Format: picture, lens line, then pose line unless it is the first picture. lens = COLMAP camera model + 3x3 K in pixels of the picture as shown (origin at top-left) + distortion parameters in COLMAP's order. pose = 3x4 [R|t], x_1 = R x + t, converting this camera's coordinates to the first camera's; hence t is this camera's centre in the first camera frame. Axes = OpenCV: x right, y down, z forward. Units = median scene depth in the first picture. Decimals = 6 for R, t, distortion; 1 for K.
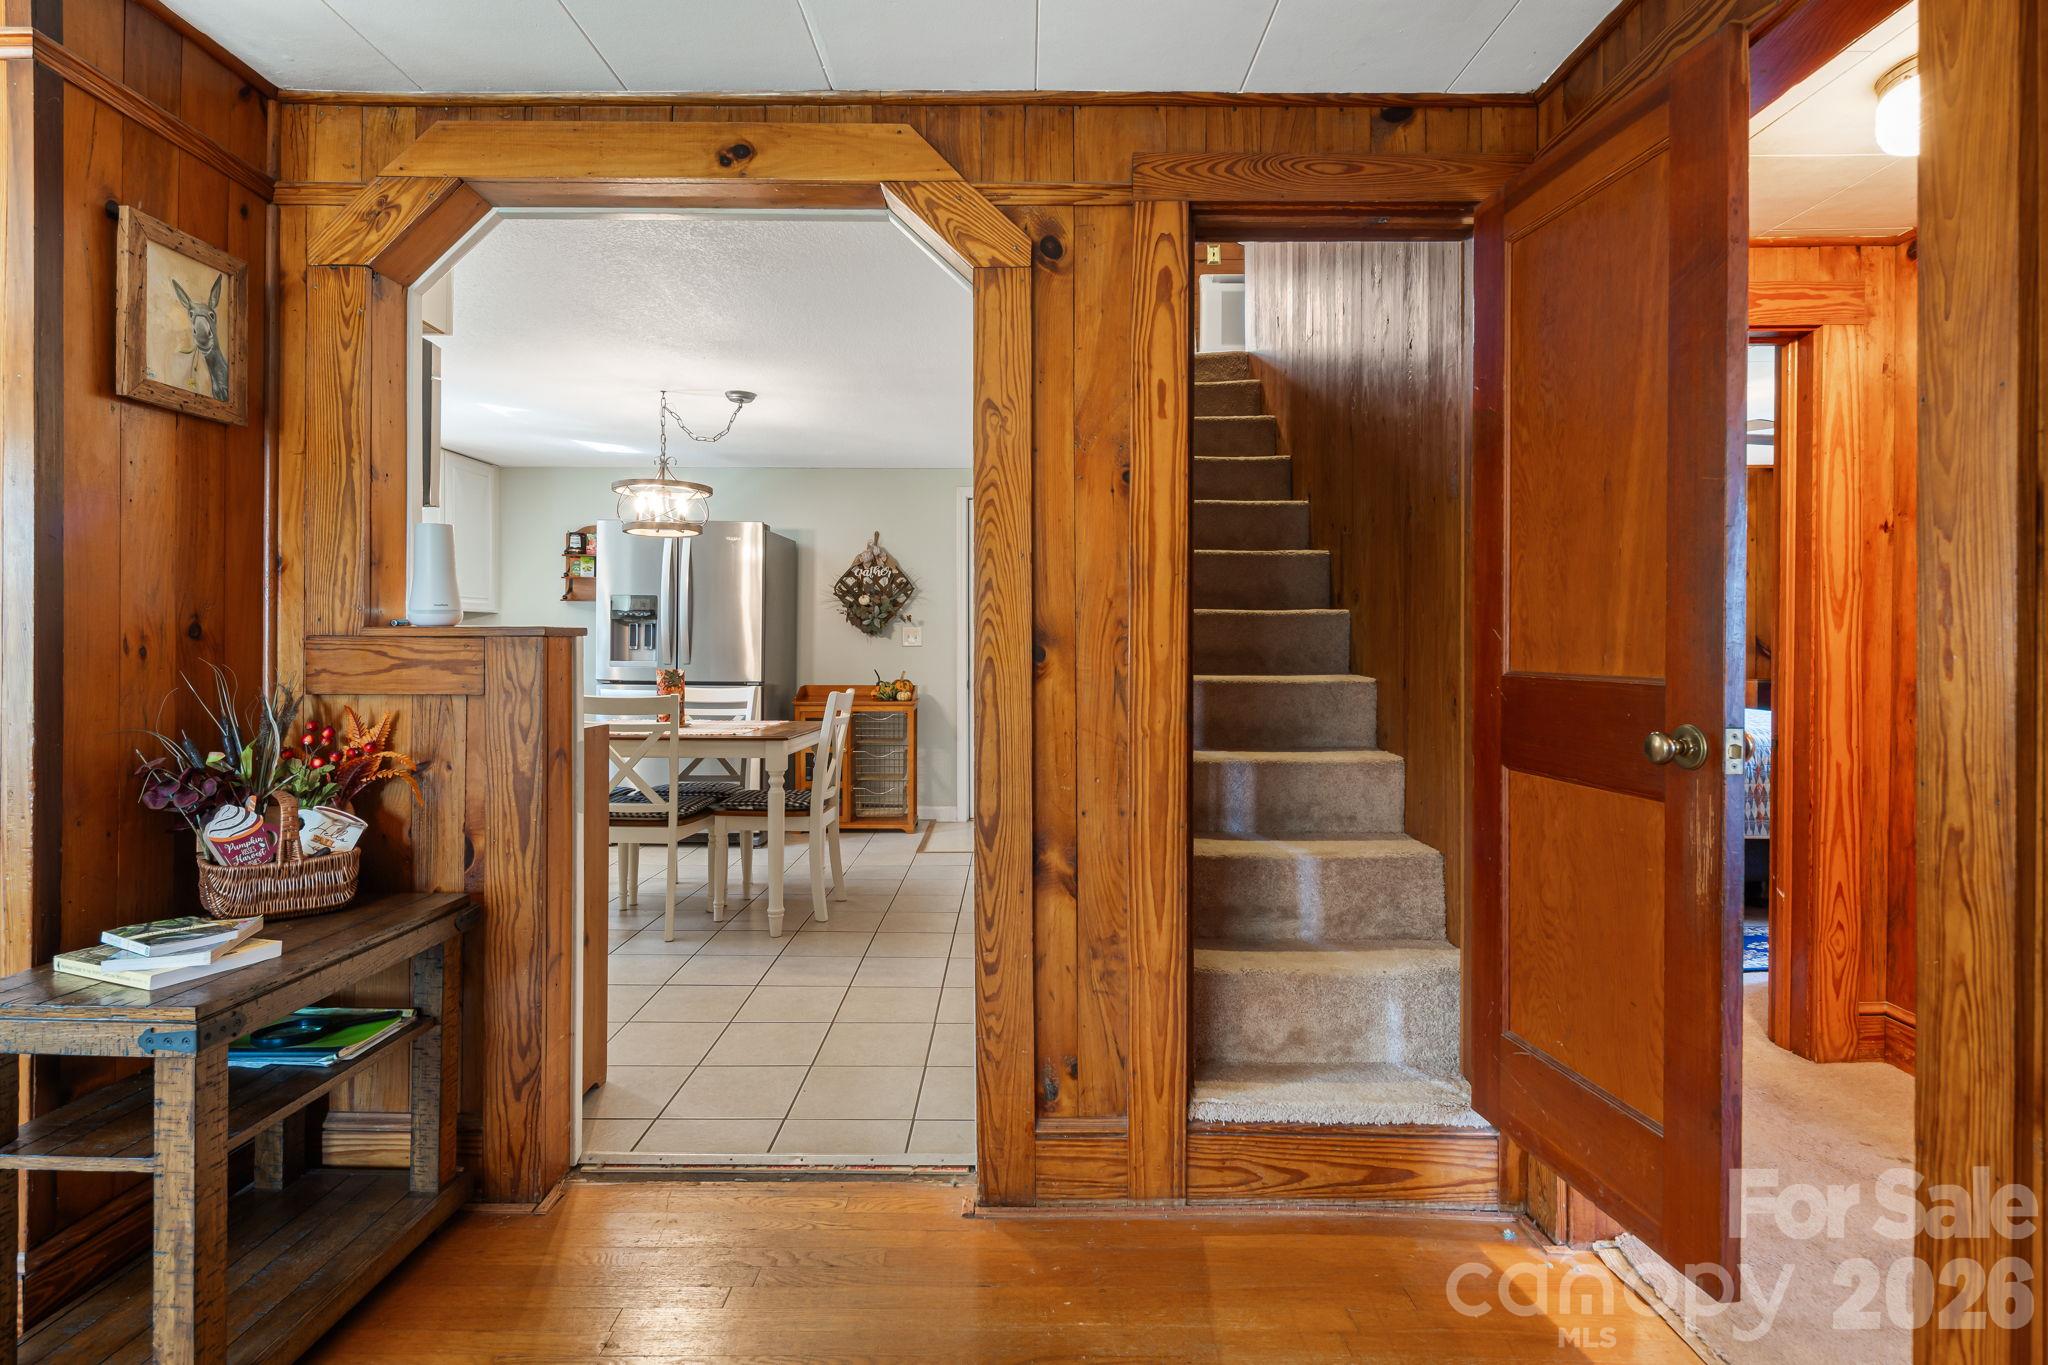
lens RADIAL K [[996.6, 0, 1017.7], [0, 996.6, 642.8], [0, 0, 1]] dist [0.003030, 0.000206]
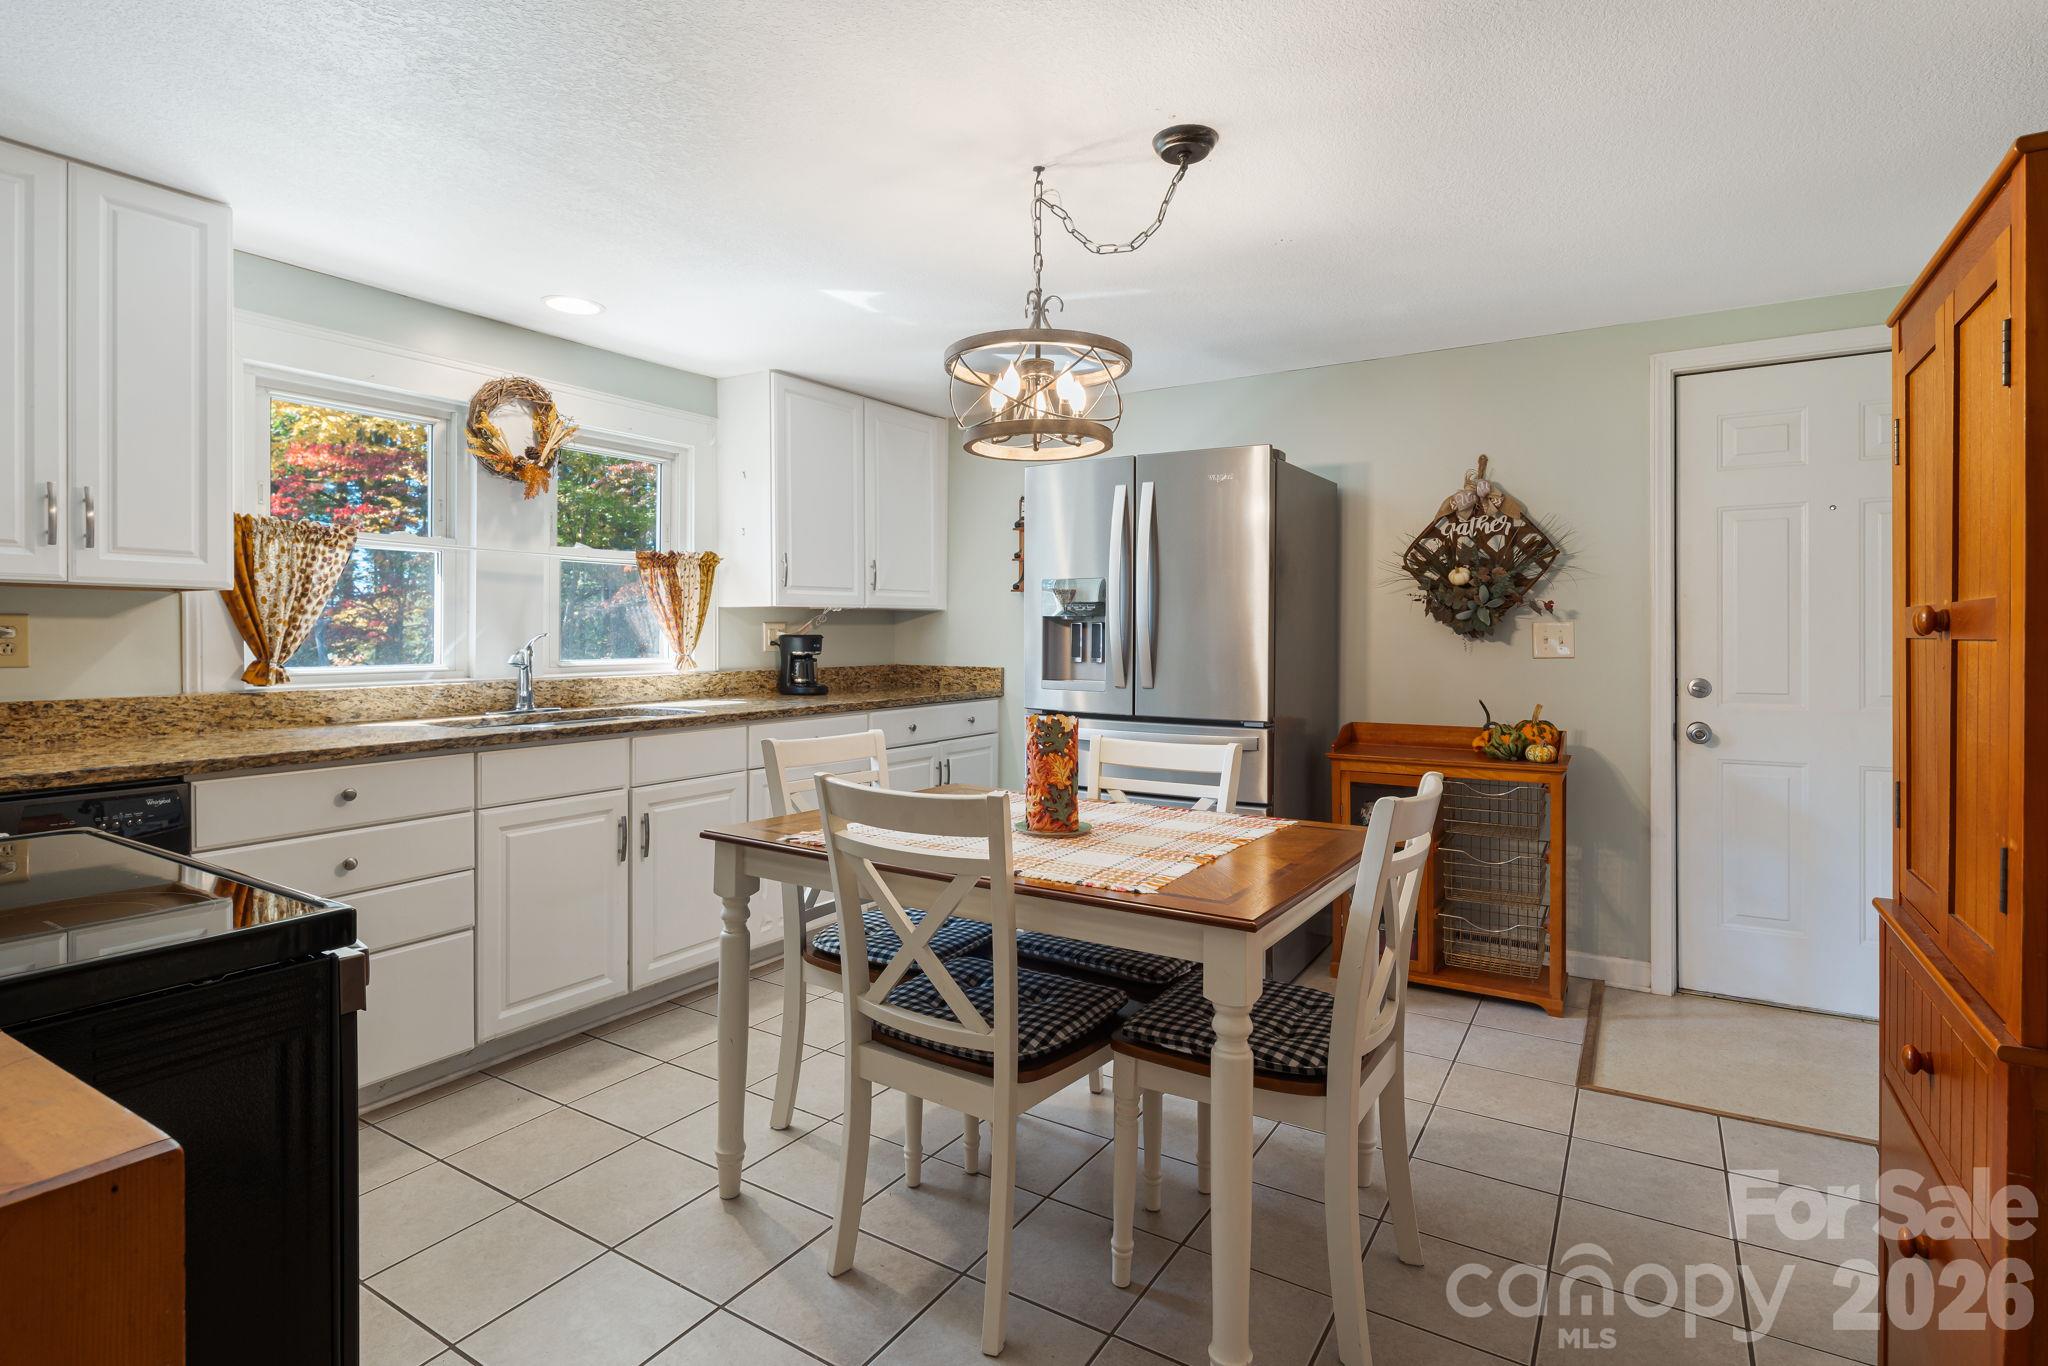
lens RADIAL K [[996.6, 0, 1017.7], [0, 996.6, 643.3], [0, 0, 1]] dist [0.003030, 0.000206]
pose [[0.845137, 0.000120, -0.534550, -0.067292], [0.003502, 0.999977, 0.005760, -0.009467], [0.534538, -0.006740, 0.845117, 0.412437]]
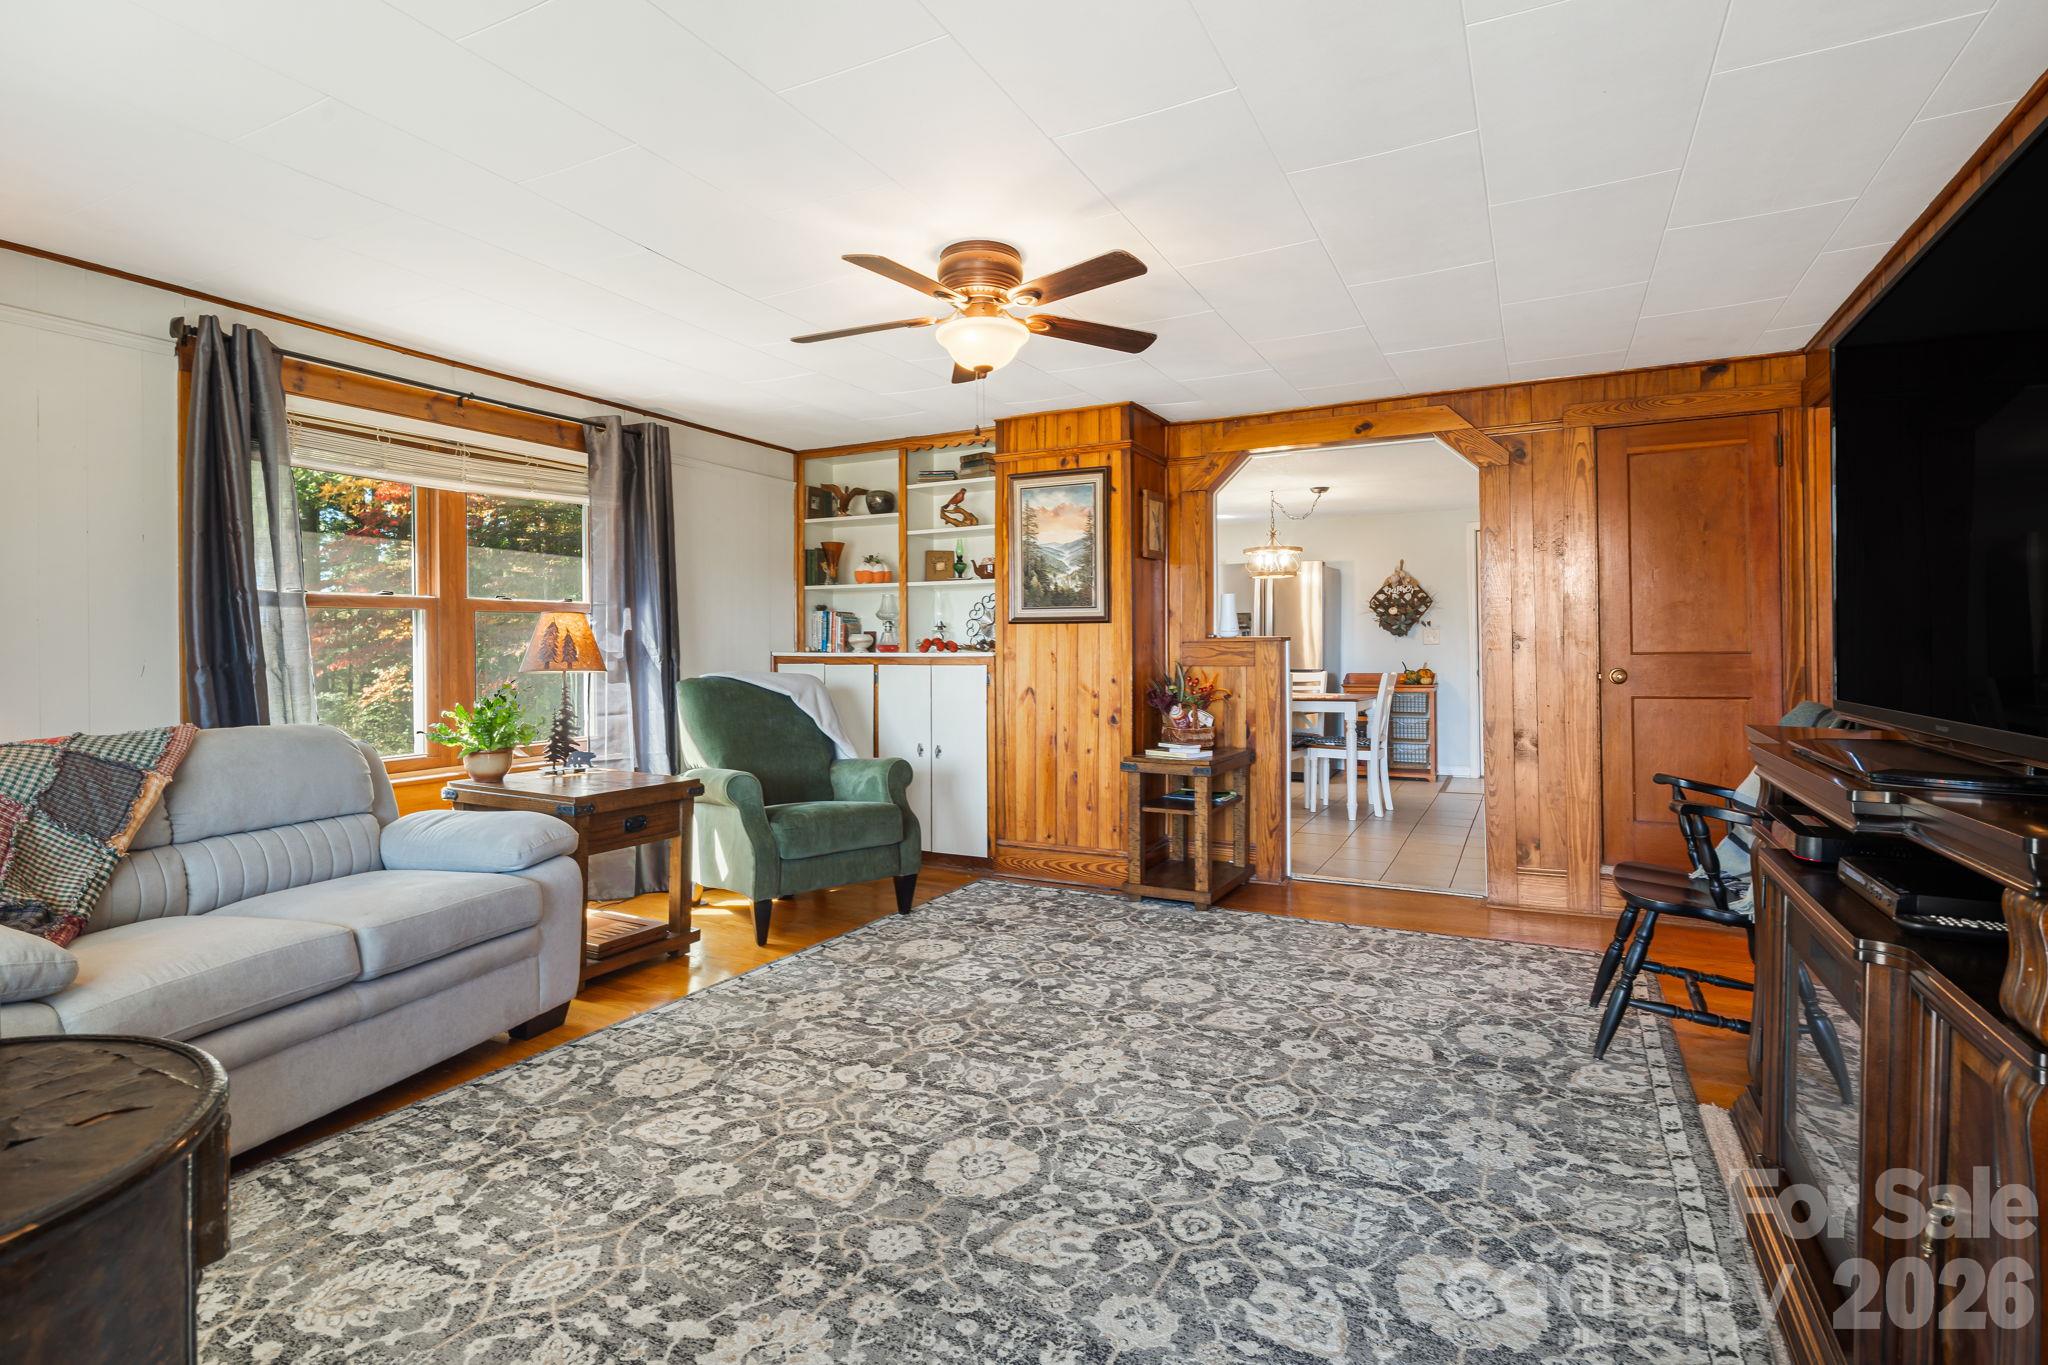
lens RADIAL K [[996.6, 0, 1017.7], [0, 996.6, 642.8], [0, 0, 1]] dist [0.003030, 0.000206]
pose [[0.886801, -0.012847, -0.461974, 0.021445], [0.012500, 0.999915, -0.003812, -0.000364], [0.461983, -0.002395, 0.886885, -0.477051]]
